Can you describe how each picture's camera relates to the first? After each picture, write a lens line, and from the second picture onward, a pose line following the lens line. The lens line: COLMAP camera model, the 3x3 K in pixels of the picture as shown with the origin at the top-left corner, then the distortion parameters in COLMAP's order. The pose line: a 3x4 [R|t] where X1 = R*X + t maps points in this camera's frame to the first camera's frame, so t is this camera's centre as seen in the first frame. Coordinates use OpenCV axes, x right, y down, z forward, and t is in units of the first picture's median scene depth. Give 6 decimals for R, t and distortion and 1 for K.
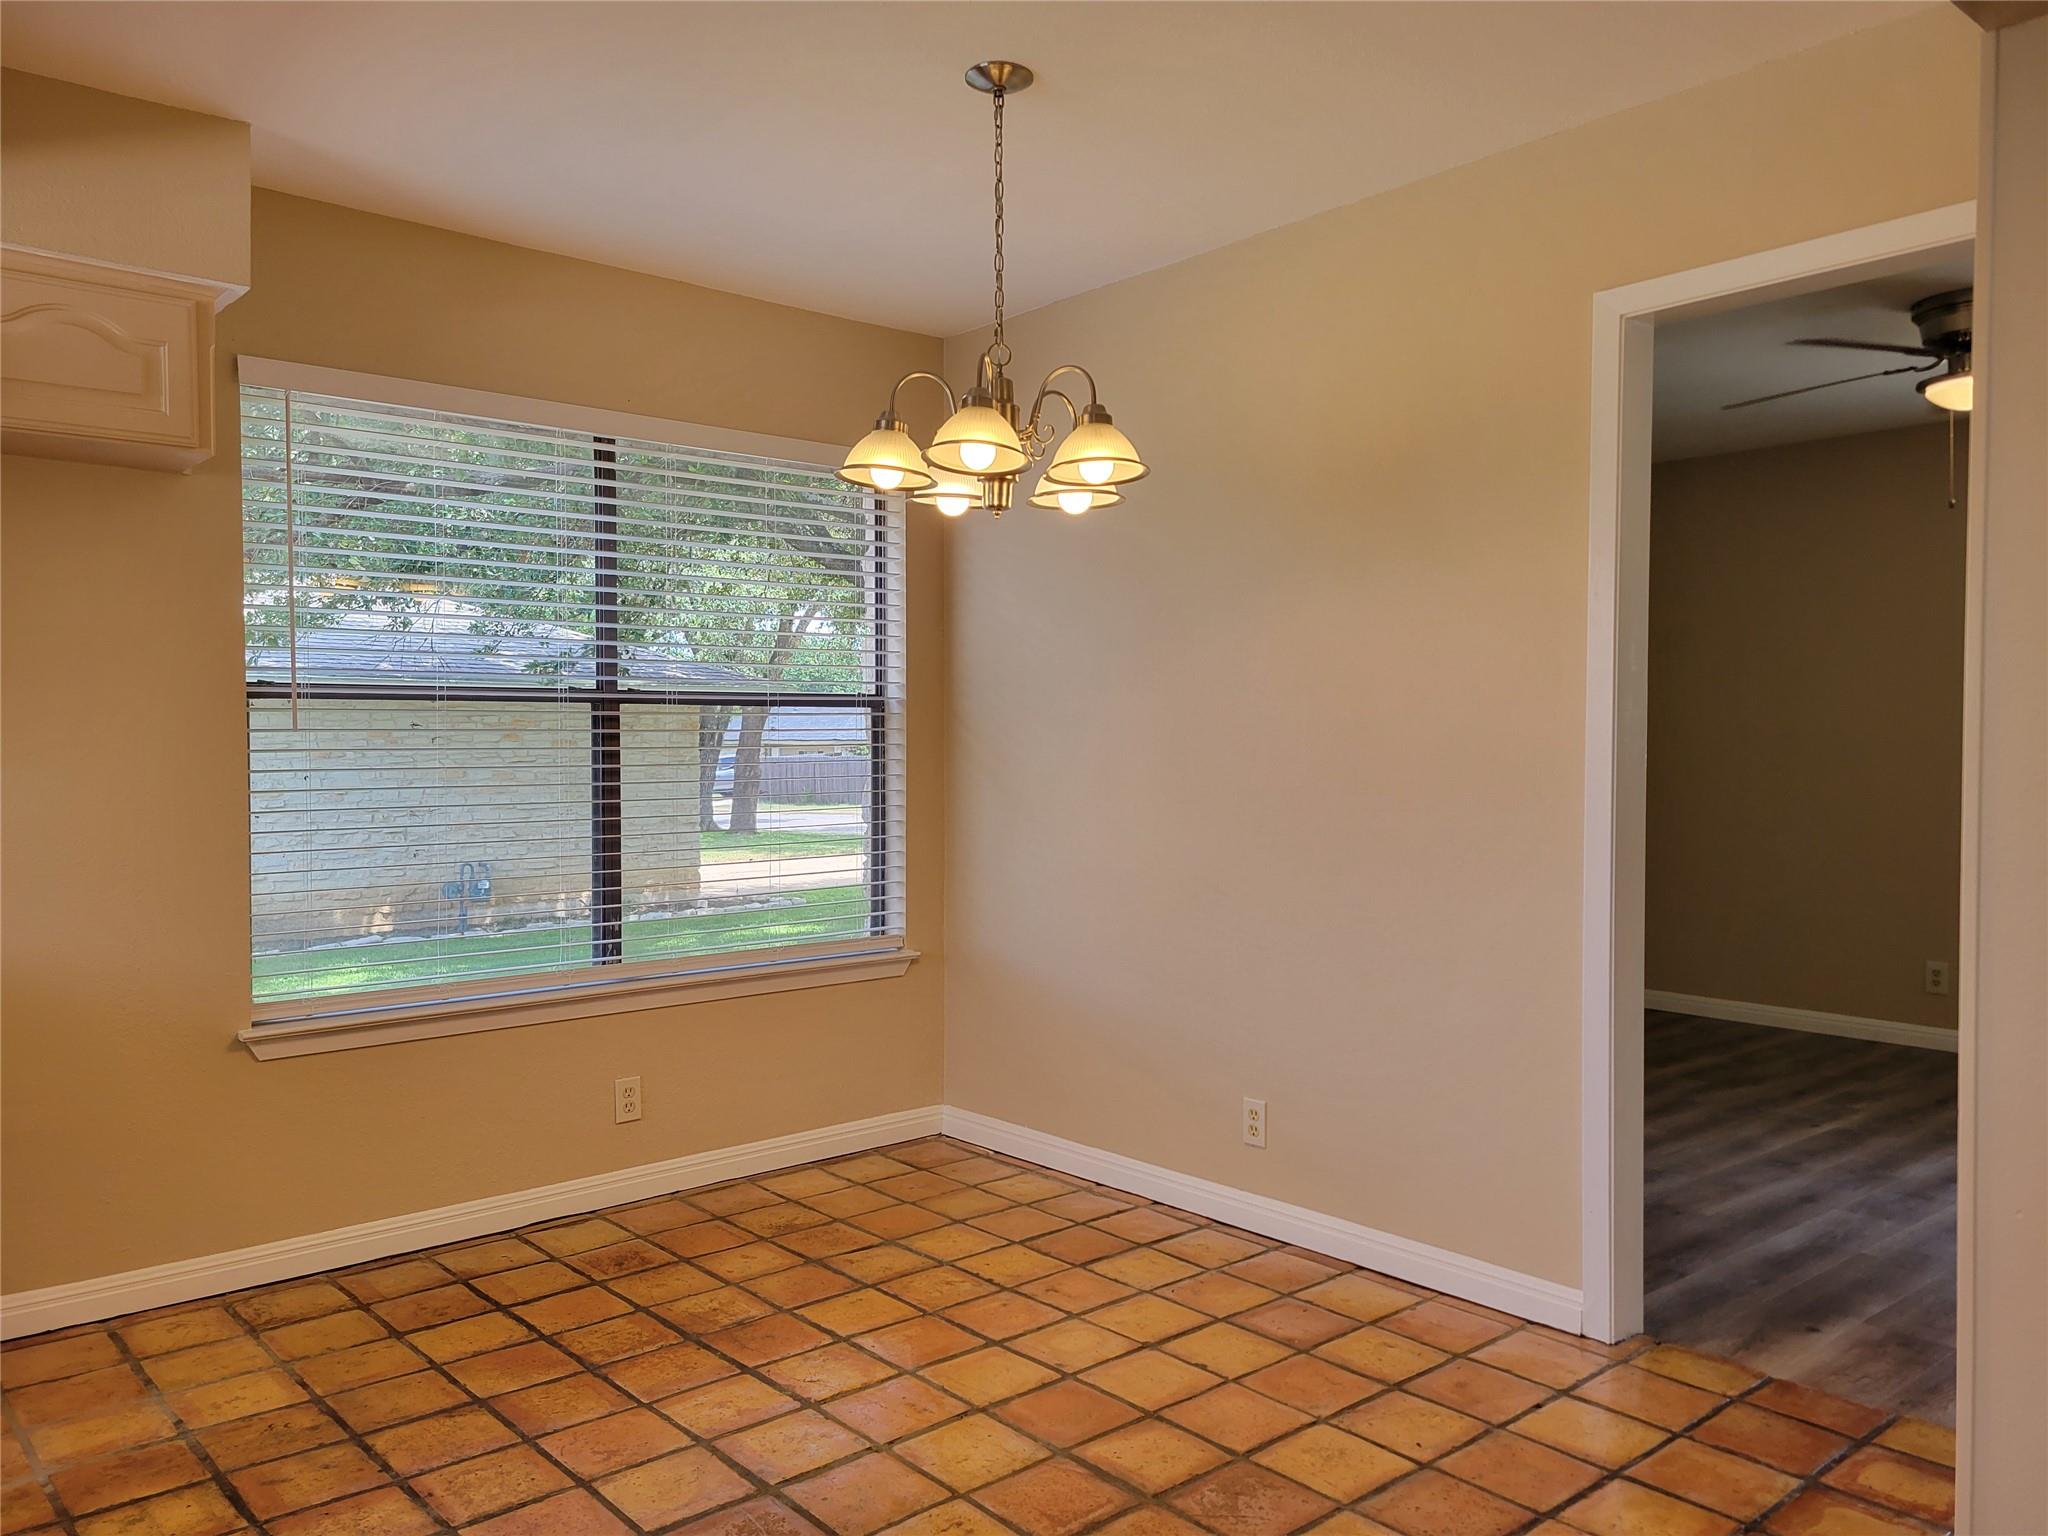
lens RADIAL K [[1550.2, 0, 1014.6], [0, 1550.2, 772.2], [0, 0, 1]] dist [0.035217, -0.011403]
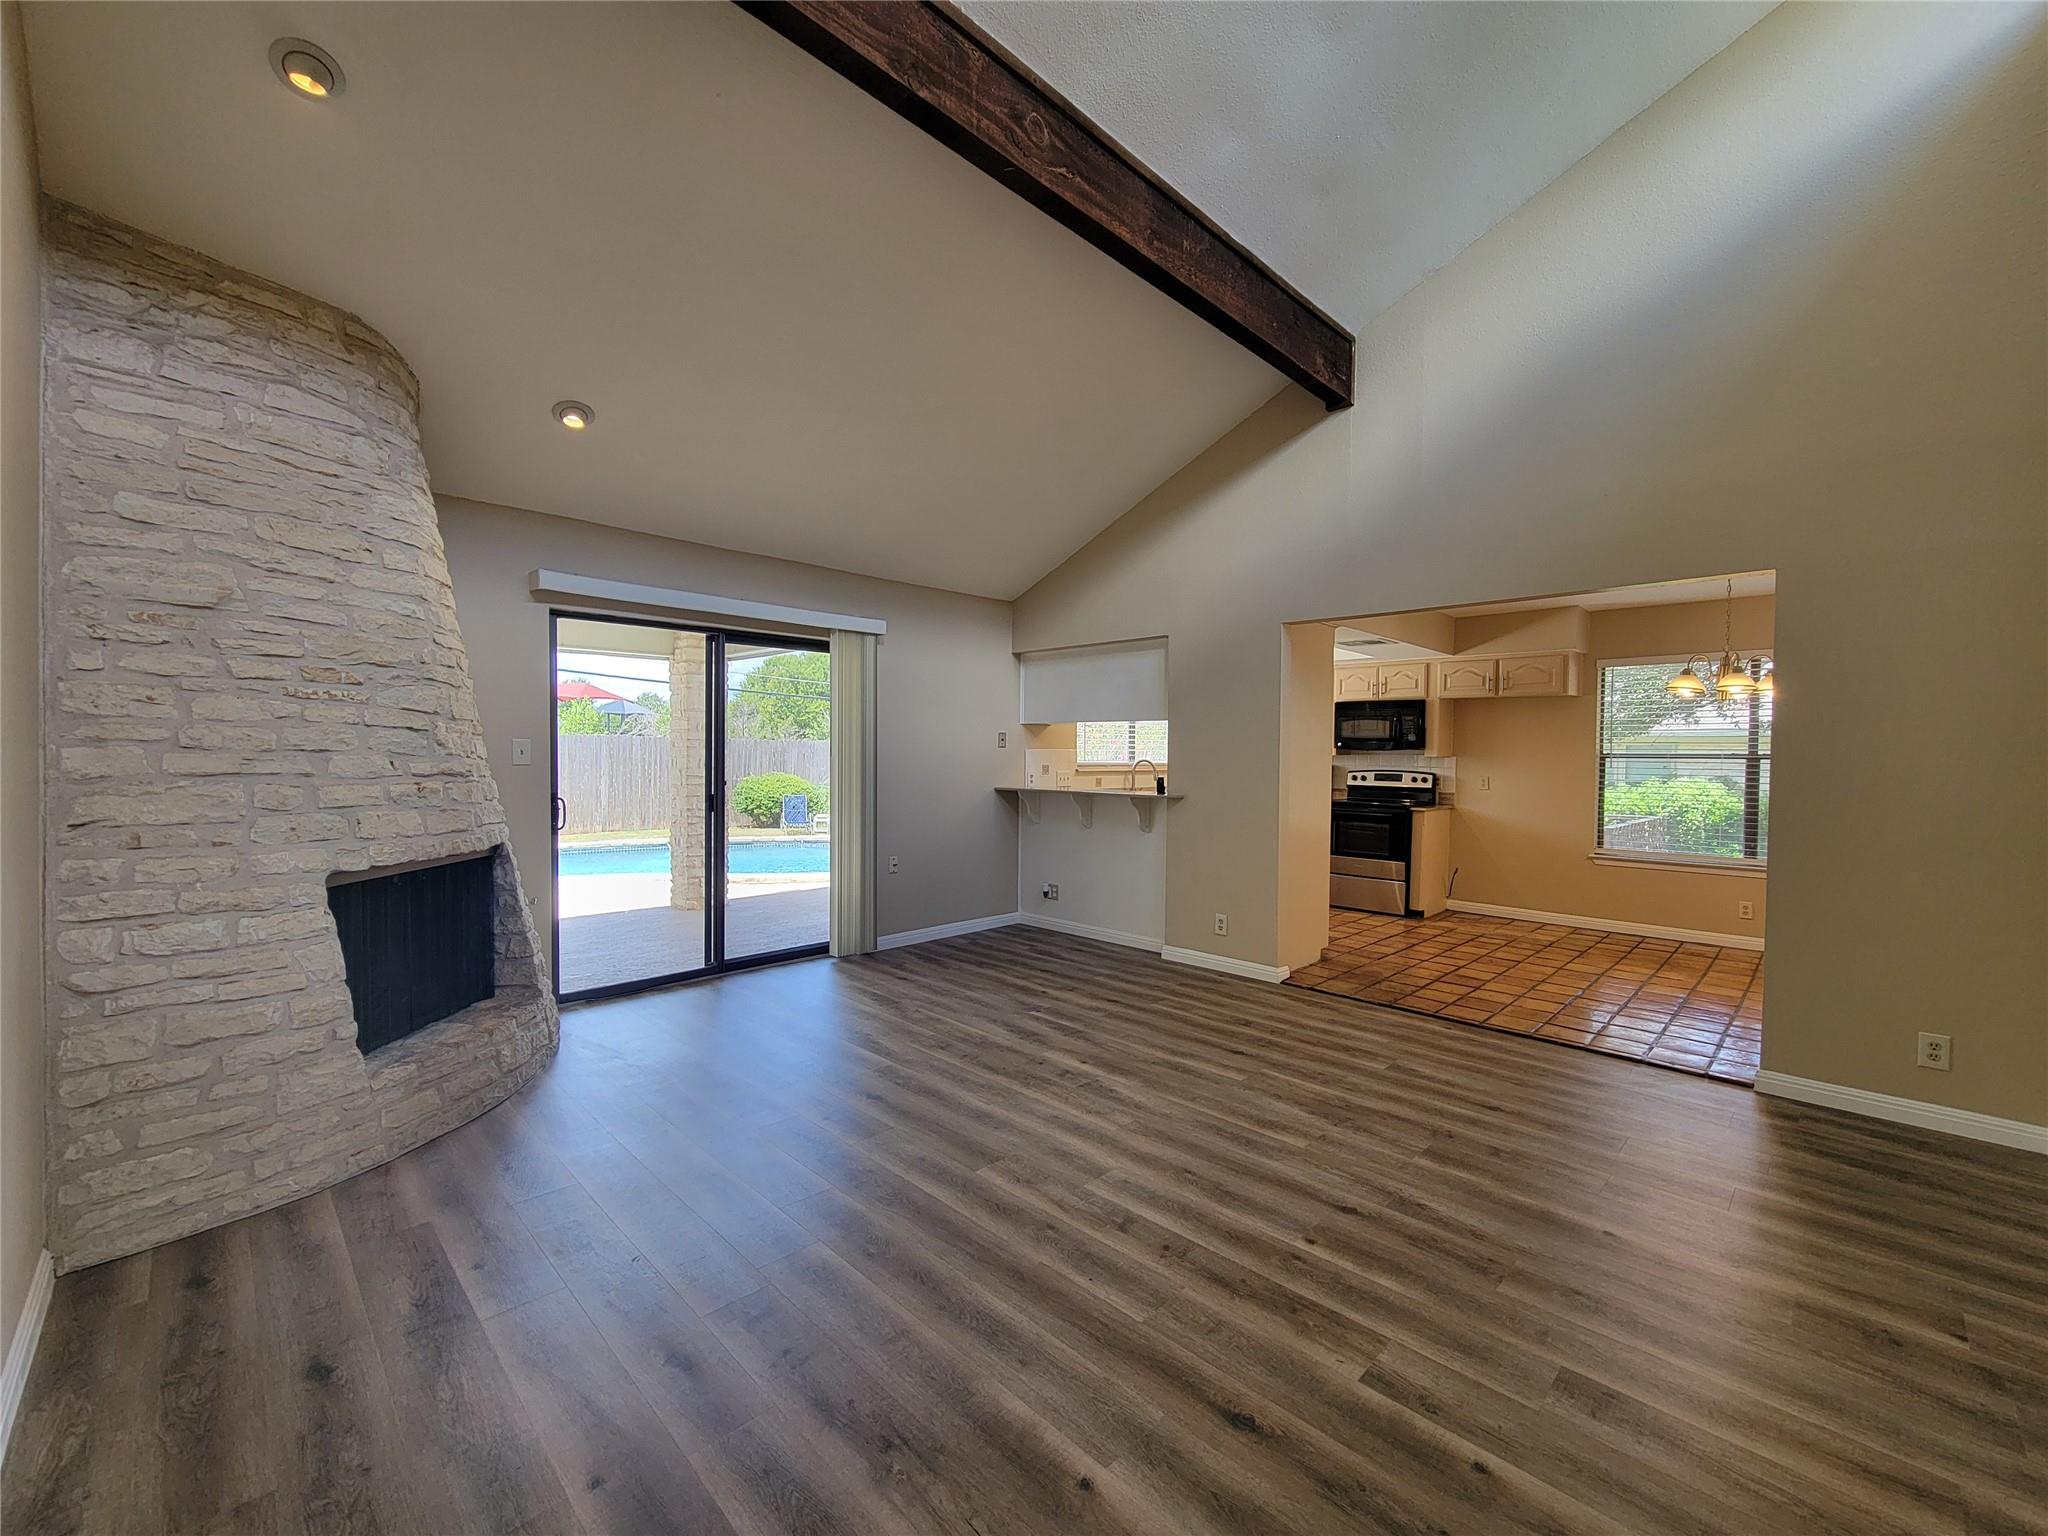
lens RADIAL K [[834.9, 0, 1025.8], [0, 834.9, 766.1], [0, 0, 1]] dist [0.000097, -0.001511]
pose [[0.078978, 0.019075, -0.996694, 1.384279], [-0.031649, 0.999361, 0.016618, -0.023780], [0.996374, 0.030232, 0.079532, -0.448876]]
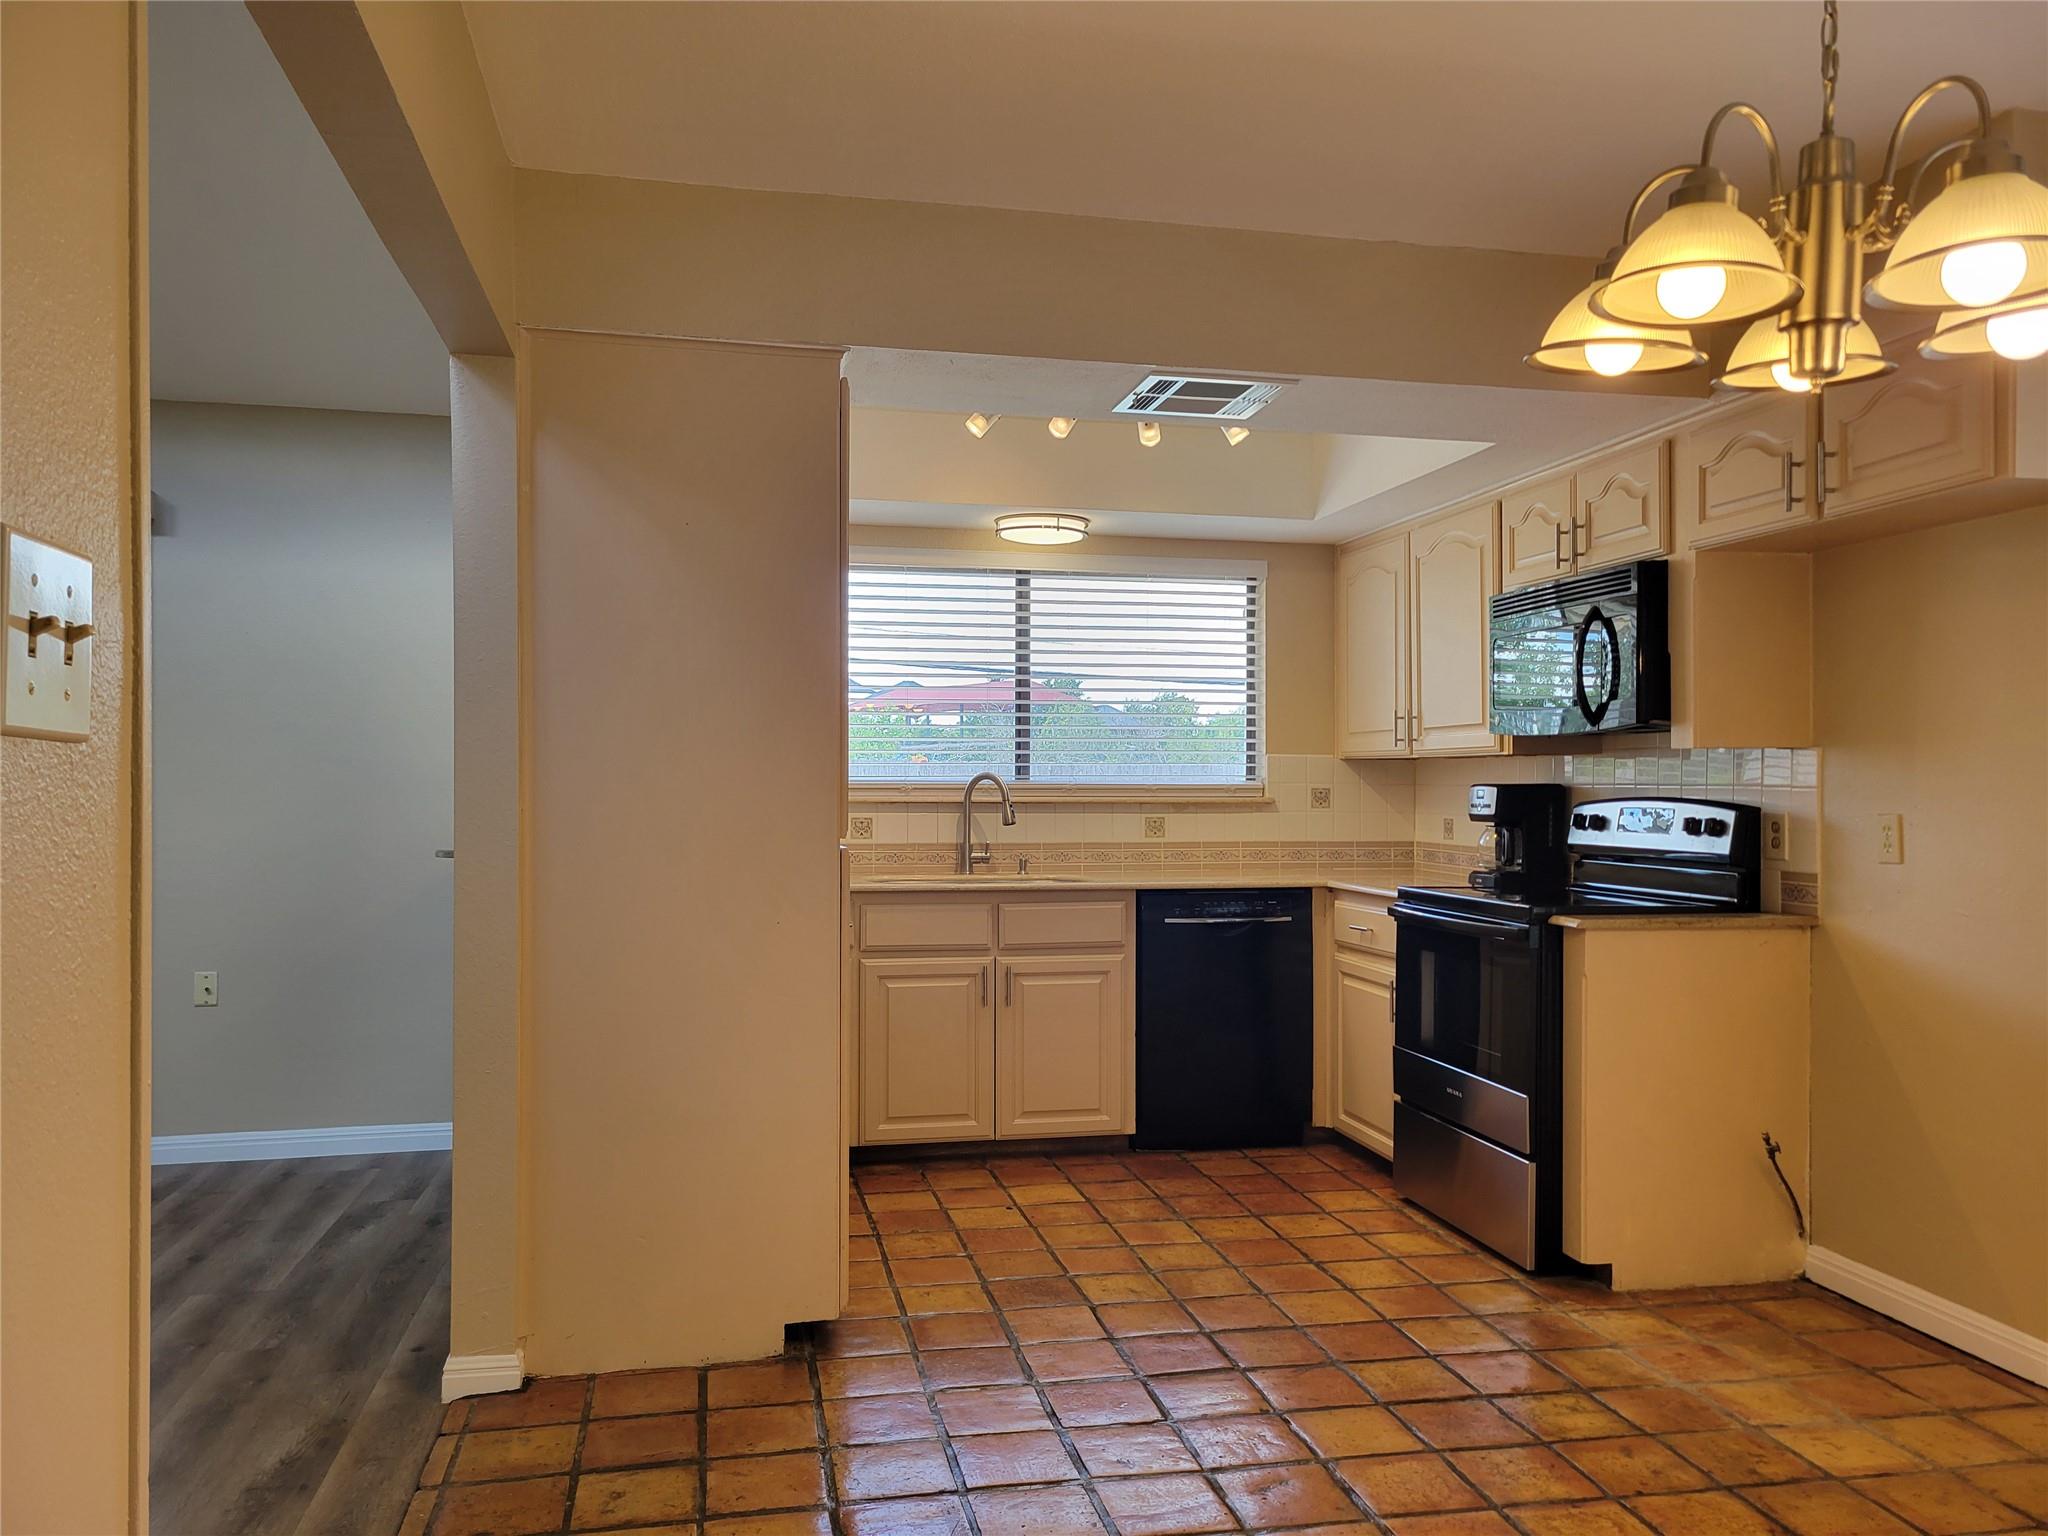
lens RADIAL K [[1550.2, 0, 1024.2], [0, 1550.2, 760.8], [0, 0, 1]] dist [0.035217, -0.011403]
pose [[-0.477264, -0.010392, -0.878698, 0.591160], [-0.020887, 0.999782, -0.000479, -0.024940], [0.878511, 0.018125, -0.477377, 0.941045]]
